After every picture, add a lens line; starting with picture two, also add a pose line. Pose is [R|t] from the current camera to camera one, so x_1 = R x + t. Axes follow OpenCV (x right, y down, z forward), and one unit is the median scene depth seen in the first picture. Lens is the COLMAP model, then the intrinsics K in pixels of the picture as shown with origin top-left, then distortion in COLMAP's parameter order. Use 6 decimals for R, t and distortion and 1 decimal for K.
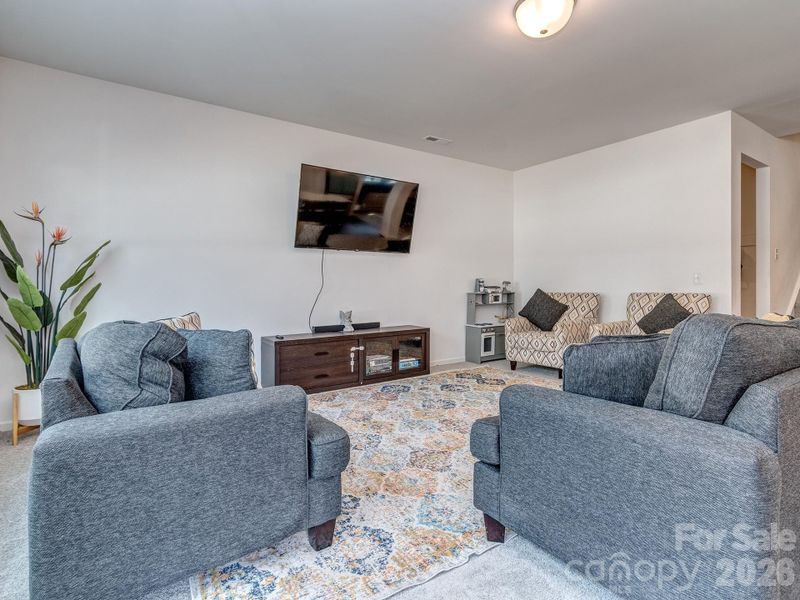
lens RADIAL K [[418.8, 0, 396.7], [0, 418.8, 296.3], [0, 0, 1]] dist [0.001021, 0.000333]
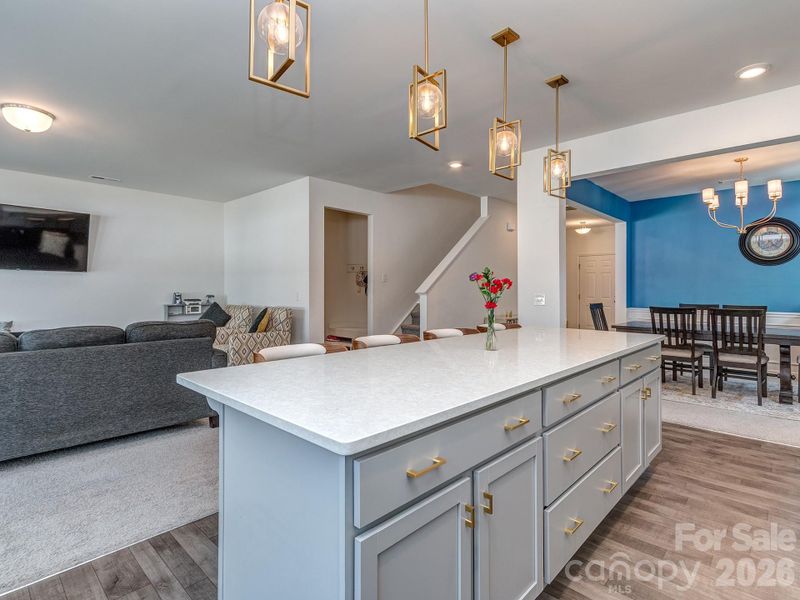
lens RADIAL K [[418.8, 0, 400.8], [0, 418.8, 297.2], [0, 0, 1]] dist [0.001021, 0.000333]
pose [[0.978596, 0.013355, 0.205357, 0.570875], [-0.010170, 0.999811, -0.016560, -0.016204], [-0.205539, 0.014118, 0.978547, -0.289138]]
